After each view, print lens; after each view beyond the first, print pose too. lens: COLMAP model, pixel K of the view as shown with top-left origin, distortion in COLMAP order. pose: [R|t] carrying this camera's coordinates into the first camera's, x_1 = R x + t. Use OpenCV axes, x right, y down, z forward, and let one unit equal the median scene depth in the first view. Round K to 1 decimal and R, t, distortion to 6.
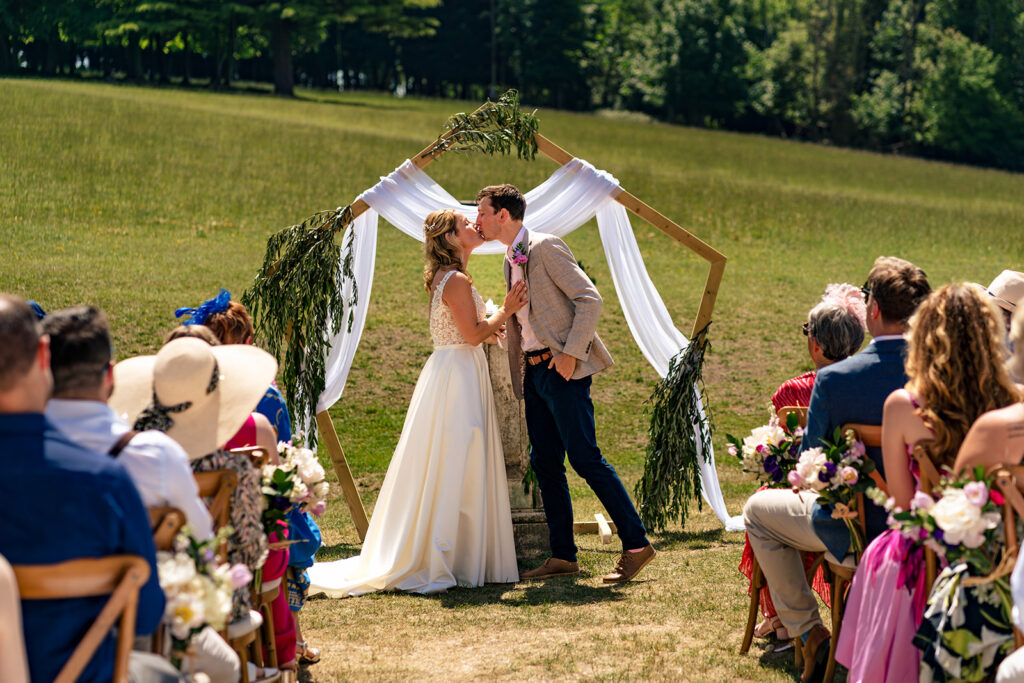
lens RADIAL K [[2540.7, 0, 512.0], [0, 2540.7, 341.5], [0, 0, 1]] dist [-0.011384, -0.394853]
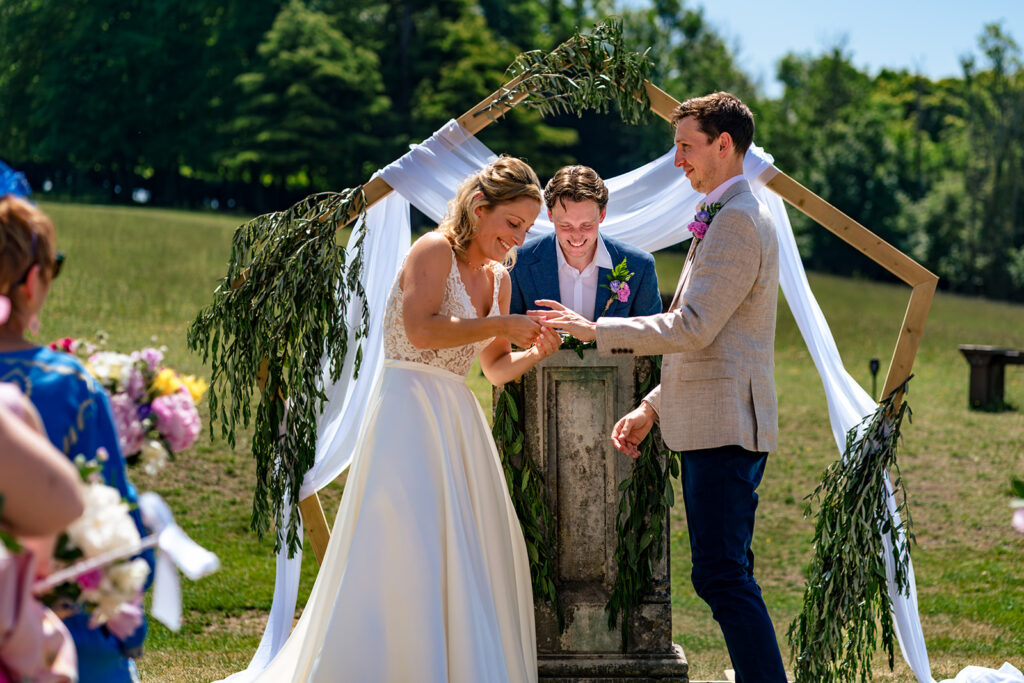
lens RADIAL K [[2540.7, 0, 512.0], [0, 2540.7, 341.5], [0, 0, 1]] dist [-0.011384, -0.394853]
pose [[0.998178, 0.023799, -0.055455, 0.012359], [-0.027442, 0.997449, -0.065899, 0.028963], [0.053745, 0.067301, 0.996284, 0.349786]]
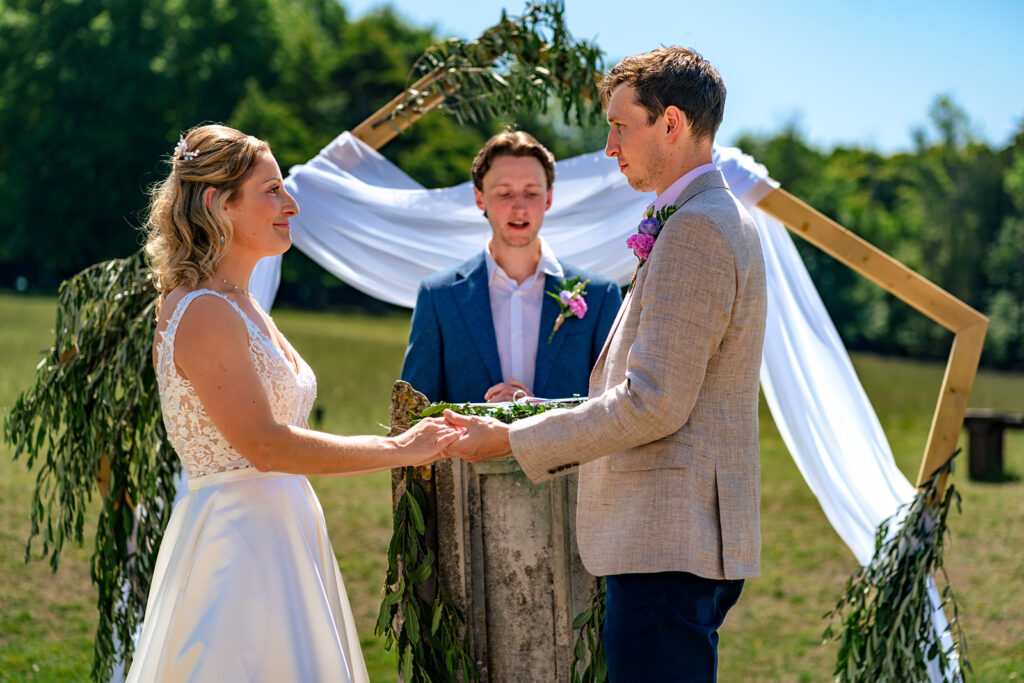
lens RADIAL K [[2434.8, 0, 510.6], [0, 2434.8, 386.7], [0, 0, 1]] dist [-0.026937, 0.004901]
pose [[0.998988, -0.007184, -0.044403, 0.012836], [0.003587, 0.996743, -0.080569, 0.017531], [0.044838, 0.080328, 0.995760, 0.527320]]
